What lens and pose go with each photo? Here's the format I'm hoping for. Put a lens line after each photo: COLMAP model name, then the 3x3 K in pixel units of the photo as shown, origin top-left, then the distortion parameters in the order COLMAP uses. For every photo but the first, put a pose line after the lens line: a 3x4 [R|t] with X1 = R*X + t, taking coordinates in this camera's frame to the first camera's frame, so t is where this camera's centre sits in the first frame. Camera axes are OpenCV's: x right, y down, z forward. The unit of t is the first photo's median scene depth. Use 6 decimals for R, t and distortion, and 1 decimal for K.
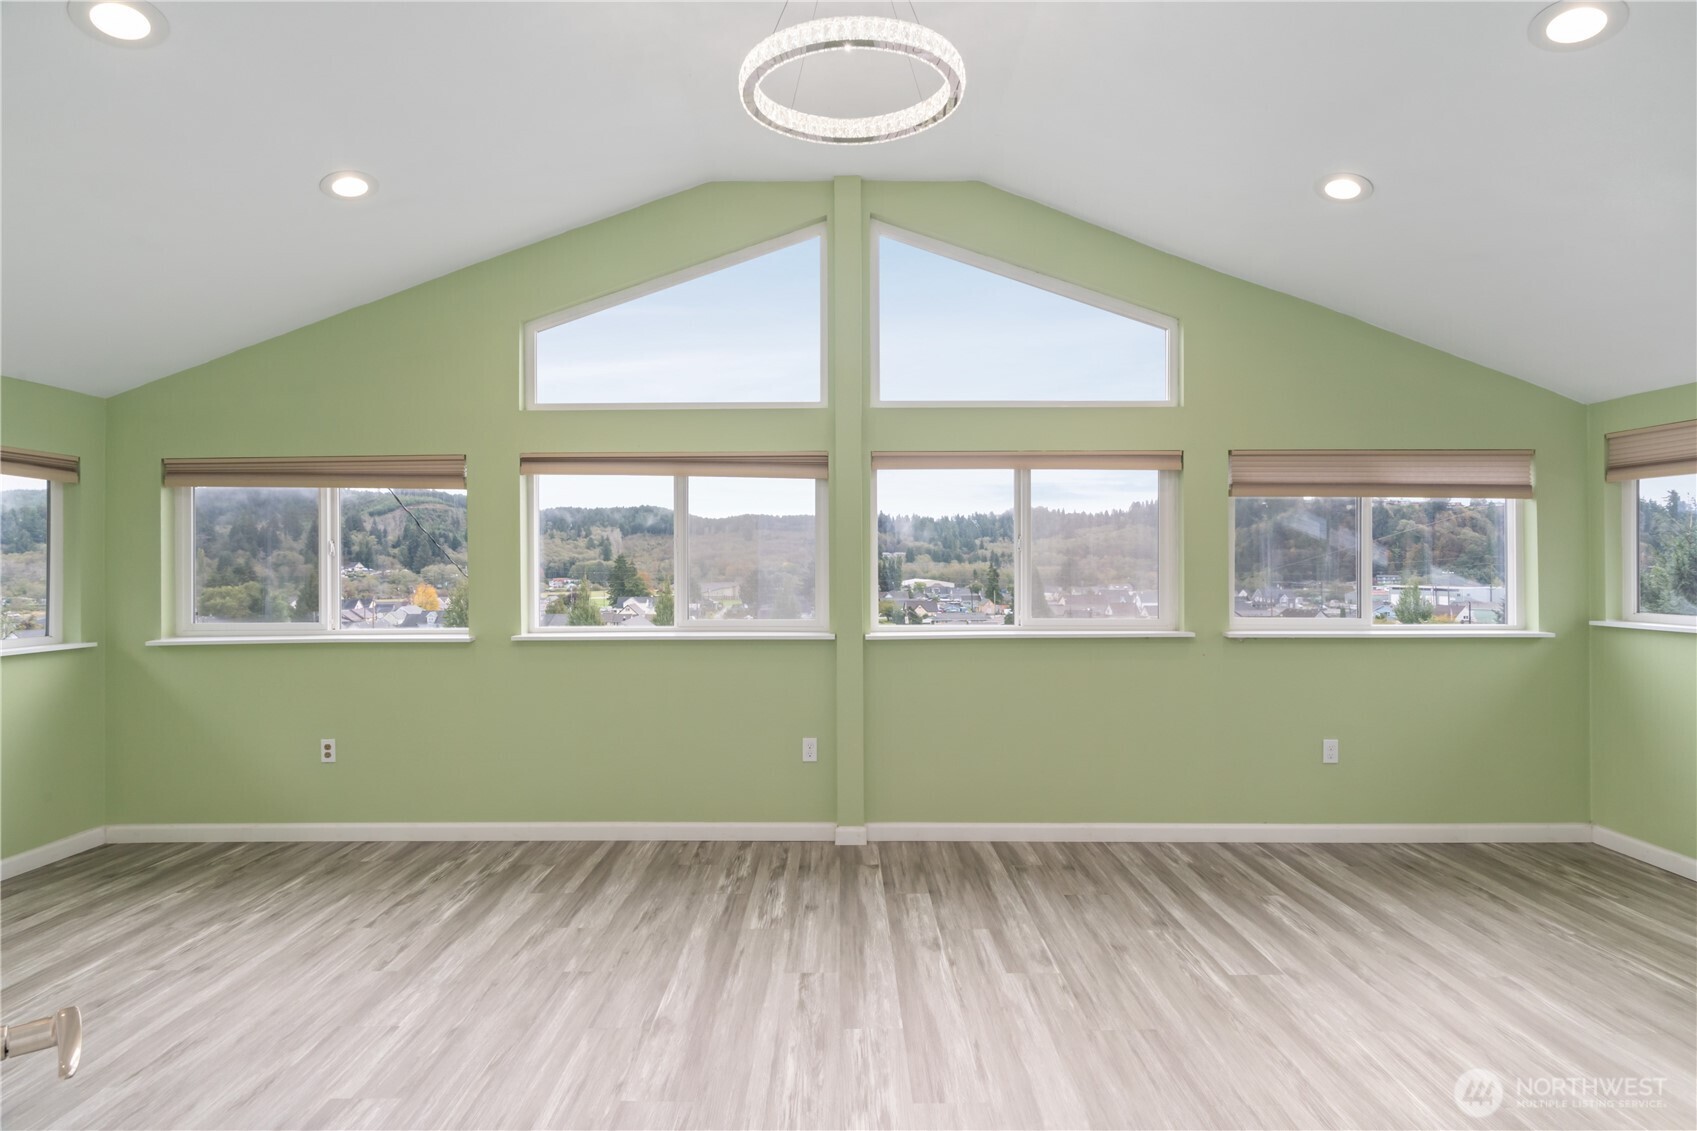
lens RADIAL K [[771.1, 0, 850.7], [0, 771.1, 561.8], [0, 0, 1]] dist [-0.003818, 0.001051]
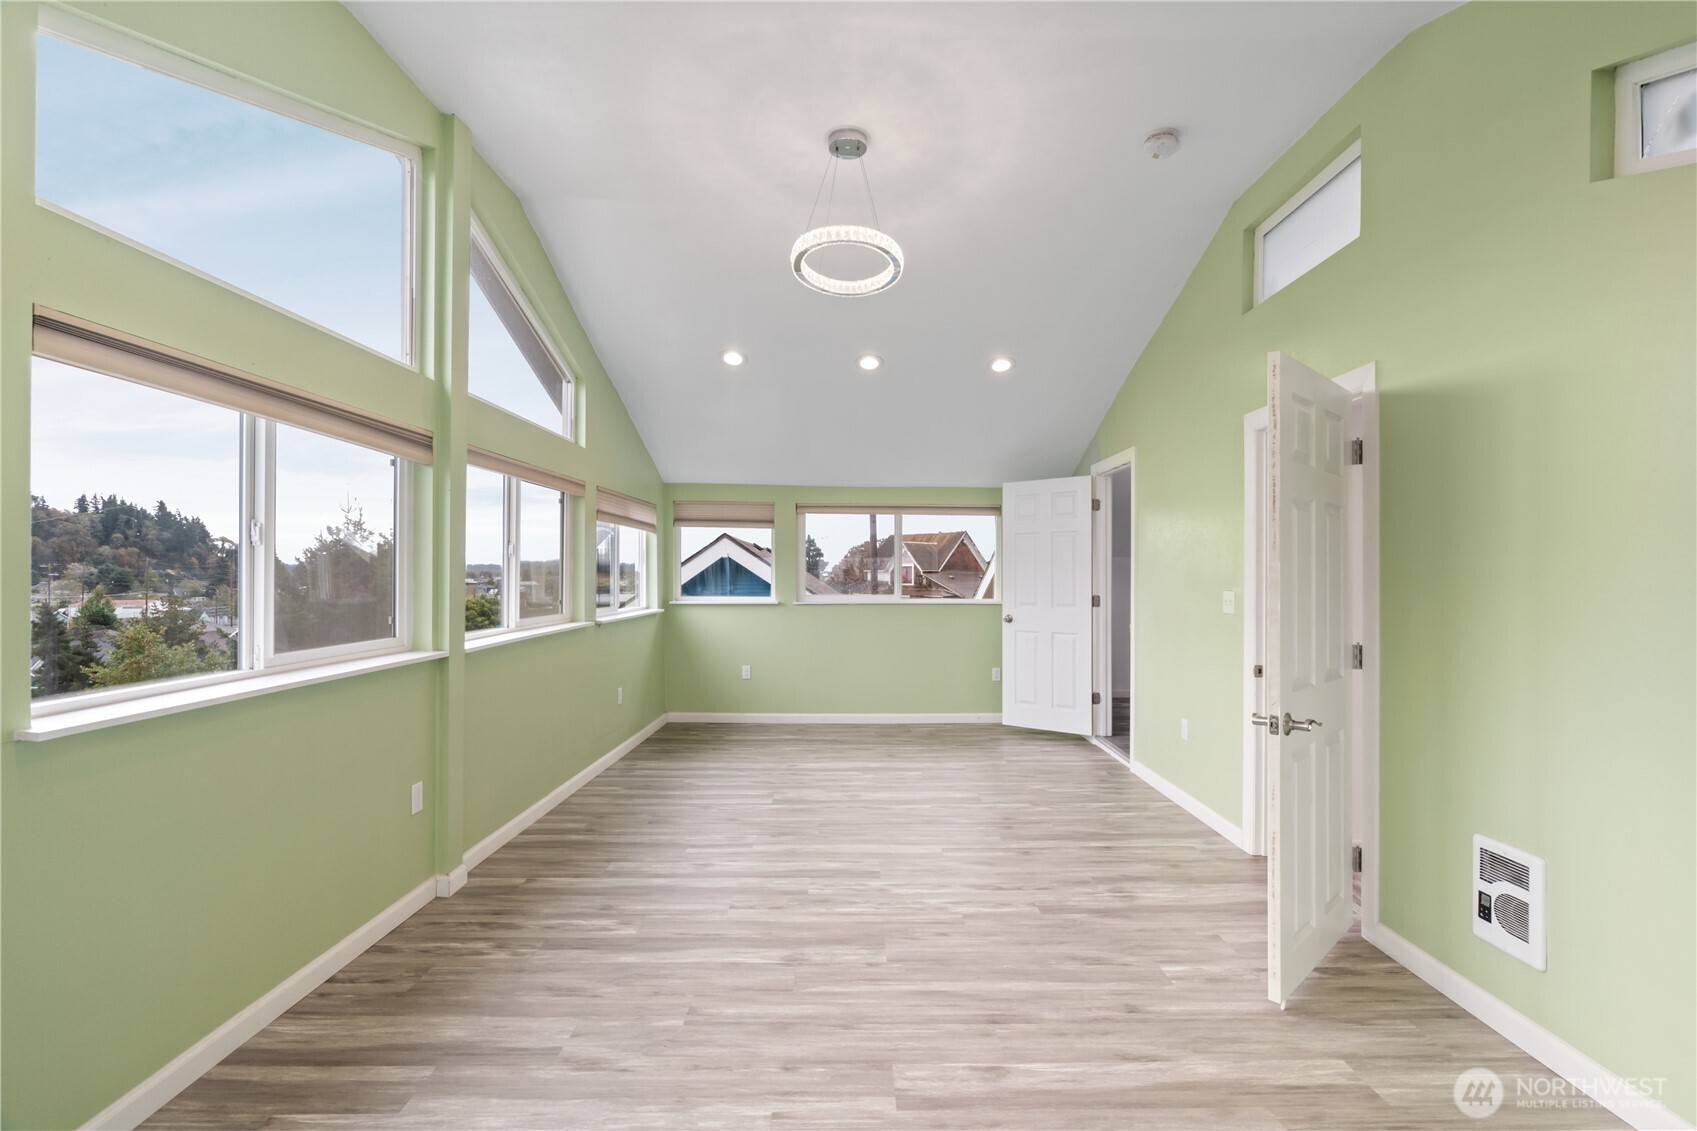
lens RADIAL K [[771.1, 0, 850.9], [0, 771.1, 569.5], [0, 0, 1]] dist [-0.003818, 0.001051]
pose [[0.003020, 0.005436, 0.999981, -0.943393], [-0.010457, 0.999931, -0.005404, 0.005218], [-0.999941, -0.010440, 0.003077, 0.601276]]
